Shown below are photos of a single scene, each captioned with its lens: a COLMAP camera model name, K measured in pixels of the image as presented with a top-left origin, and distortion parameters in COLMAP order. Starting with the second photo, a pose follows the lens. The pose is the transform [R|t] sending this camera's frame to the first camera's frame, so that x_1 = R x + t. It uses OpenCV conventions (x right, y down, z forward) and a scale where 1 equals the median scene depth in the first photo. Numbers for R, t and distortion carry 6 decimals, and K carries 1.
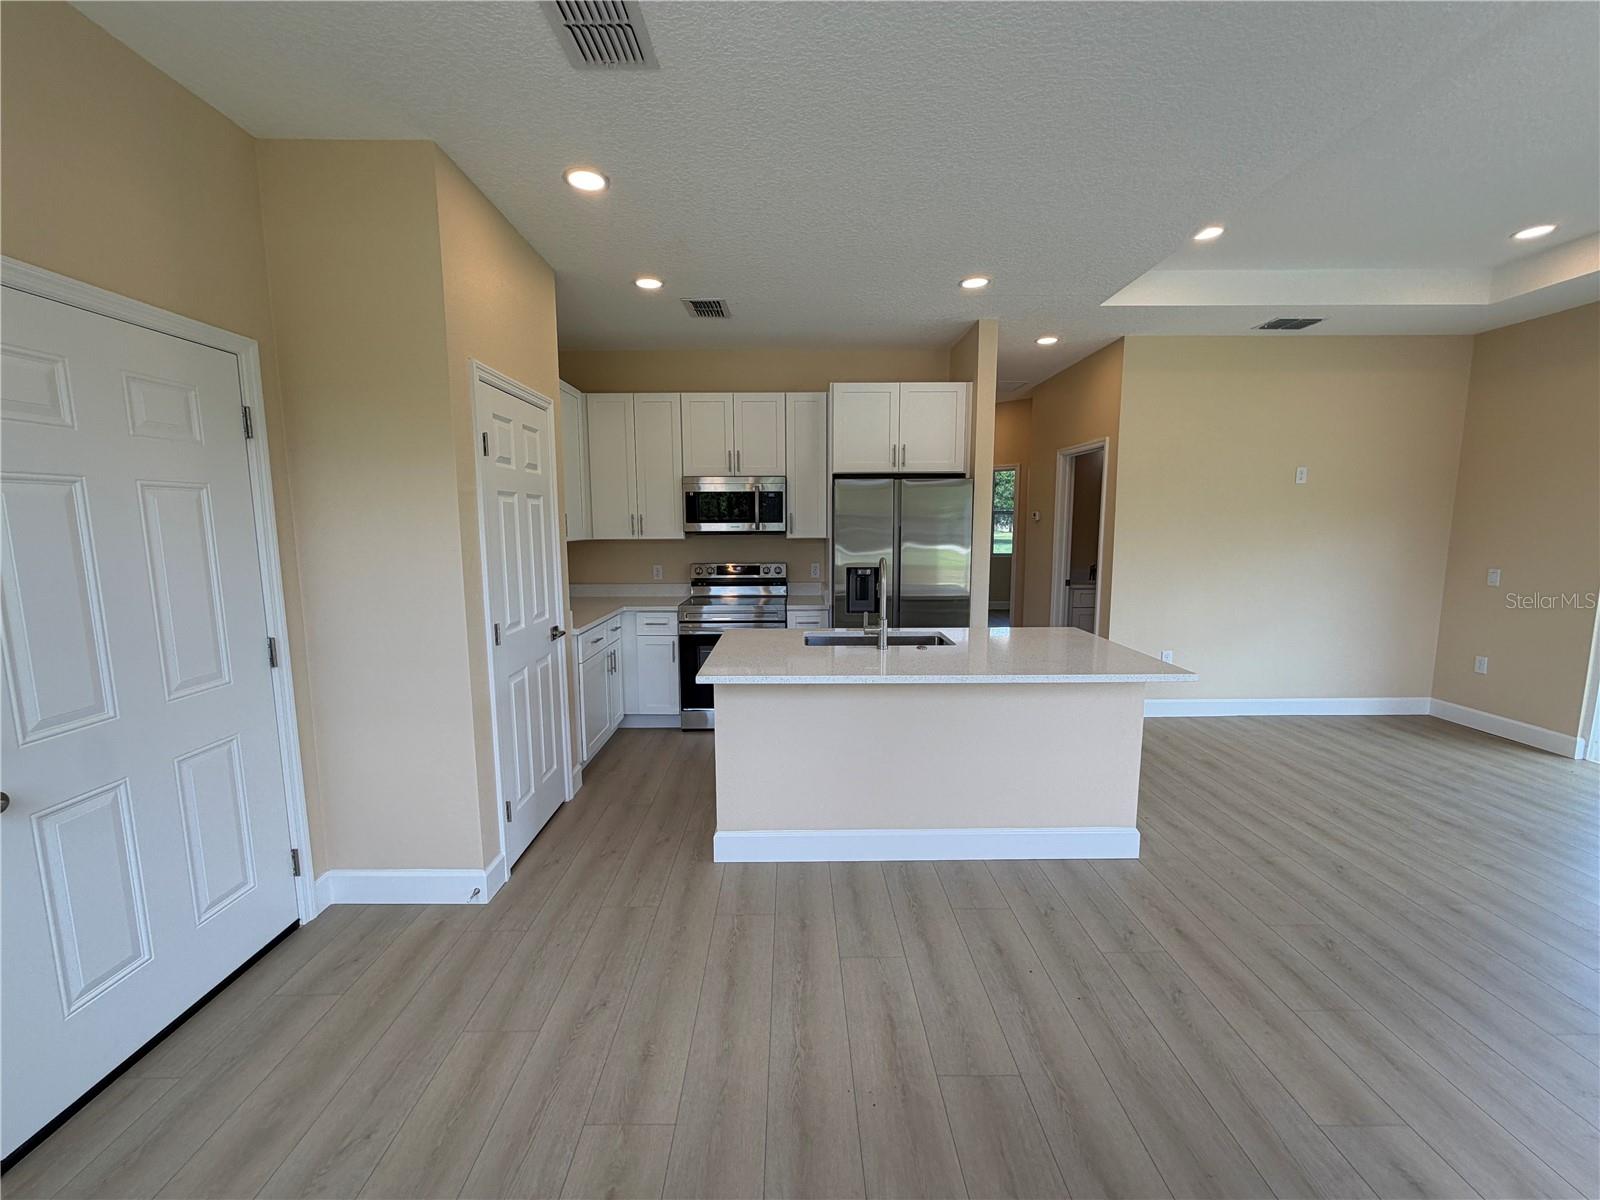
lens RADIAL K [[637.5, 0, 796.0], [0, 637.5, 599.1], [0, 0, 1]] dist [0.000015, 0.000197]
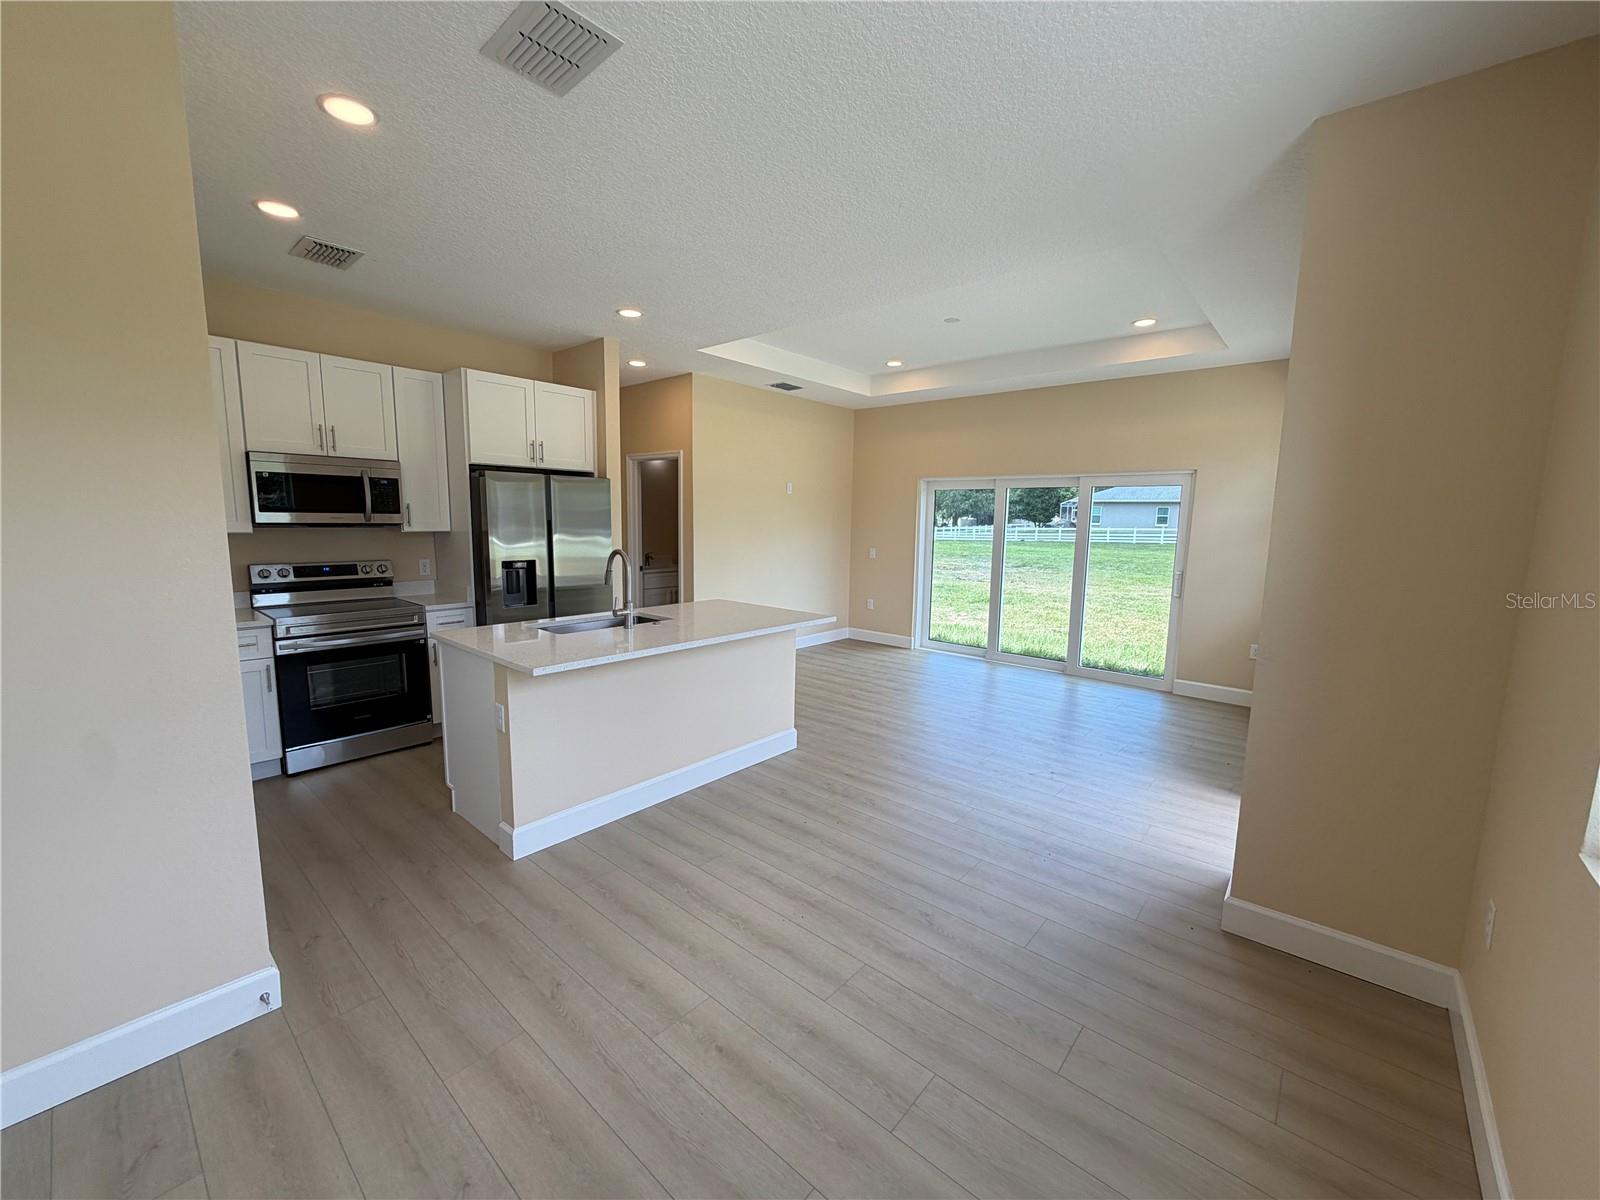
lens RADIAL K [[637.5, 0, 796.0], [0, 637.5, 597.5], [0, 0, 1]] dist [0.000015, 0.000197]
pose [[0.662666, -0.079573, 0.744676, -0.365568], [0.072207, 0.996495, 0.042226, -0.002162], [-0.745426, 0.025789, 0.666089, 0.004558]]
